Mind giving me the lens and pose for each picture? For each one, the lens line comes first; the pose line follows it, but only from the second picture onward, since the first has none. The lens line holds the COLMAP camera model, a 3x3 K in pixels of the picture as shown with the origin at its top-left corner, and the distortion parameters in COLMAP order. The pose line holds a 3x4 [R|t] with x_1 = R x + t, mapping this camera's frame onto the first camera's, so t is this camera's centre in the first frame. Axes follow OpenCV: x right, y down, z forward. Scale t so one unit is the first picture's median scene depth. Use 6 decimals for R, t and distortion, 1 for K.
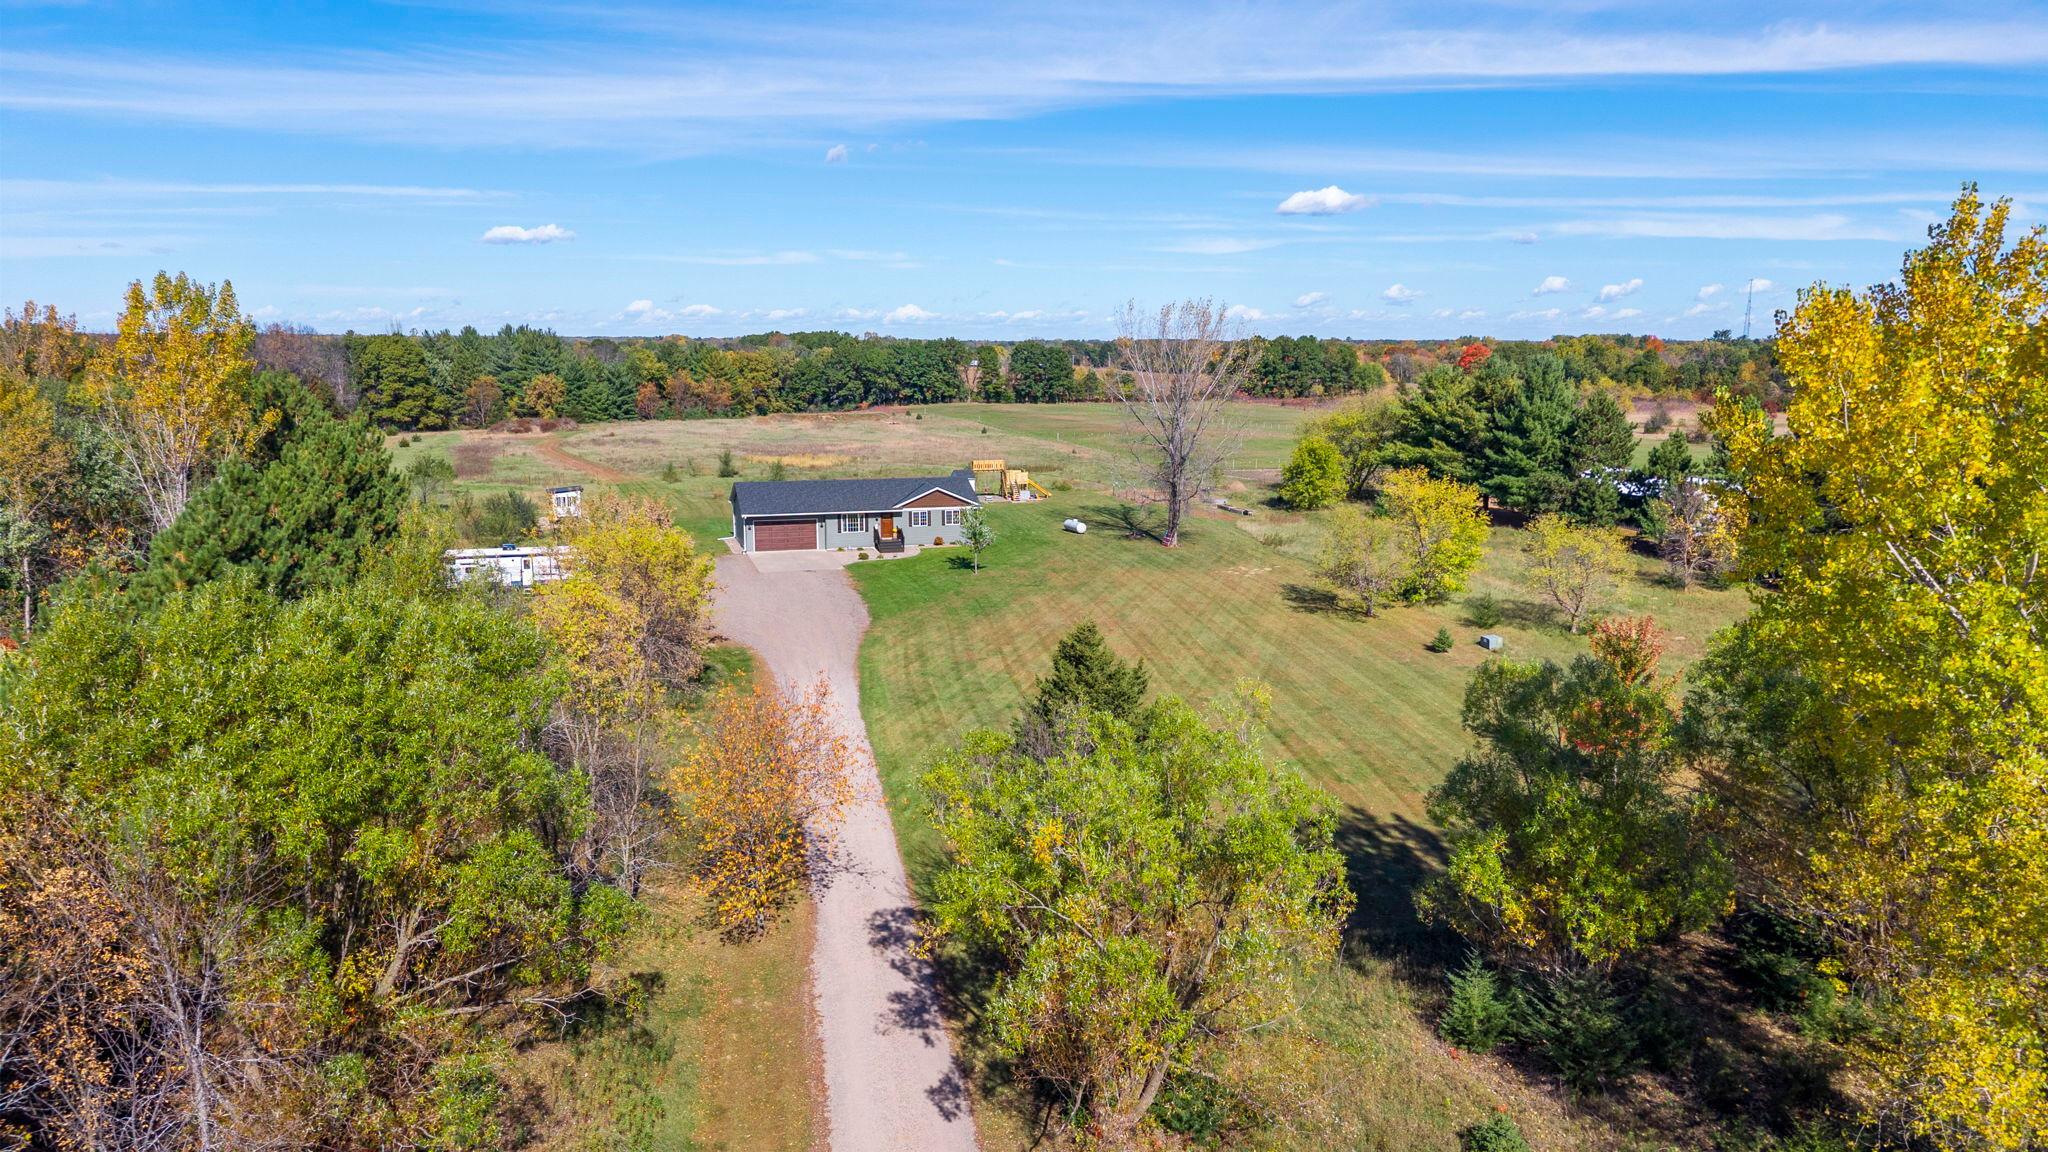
lens RADIAL K [[1352.6, 0, 1030.8], [0, 1352.6, 578.1], [0, 0, 1]] dist [0.021226, -0.028407]
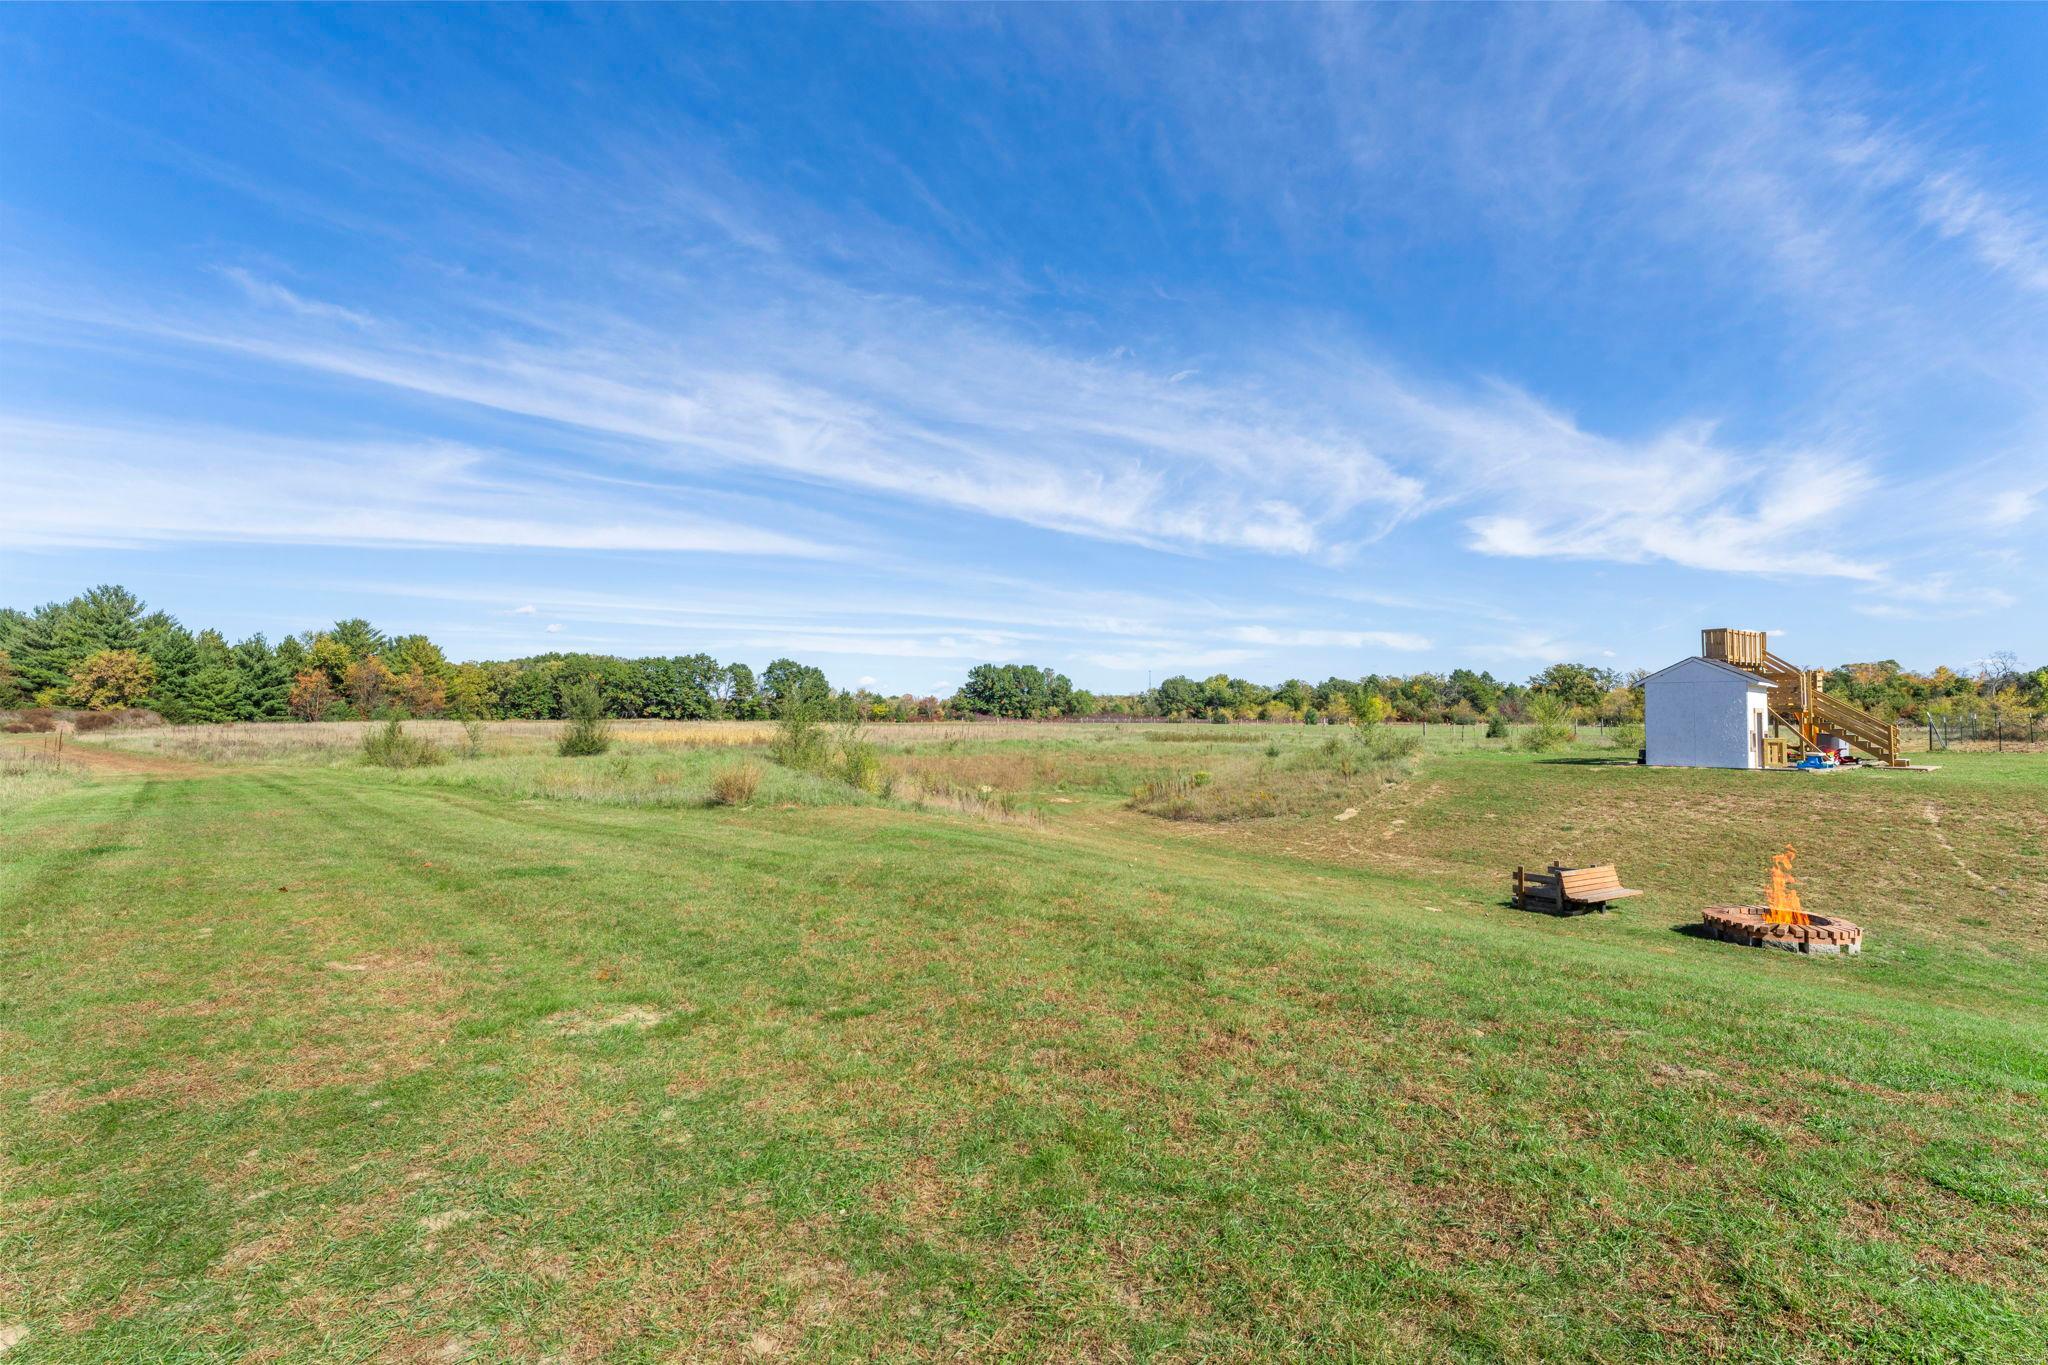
lens RADIAL K [[851.2, 0, 1026.2], [0, 851.2, 687.7], [0, 0, 1]] dist [-0.000148, -0.000084]
pose [[0.911091, 0.019890, 0.411724, -0.124794], [0.064814, 0.979498, -0.190744, -0.026413], [-0.407077, 0.200471, 0.891123, 0.448905]]
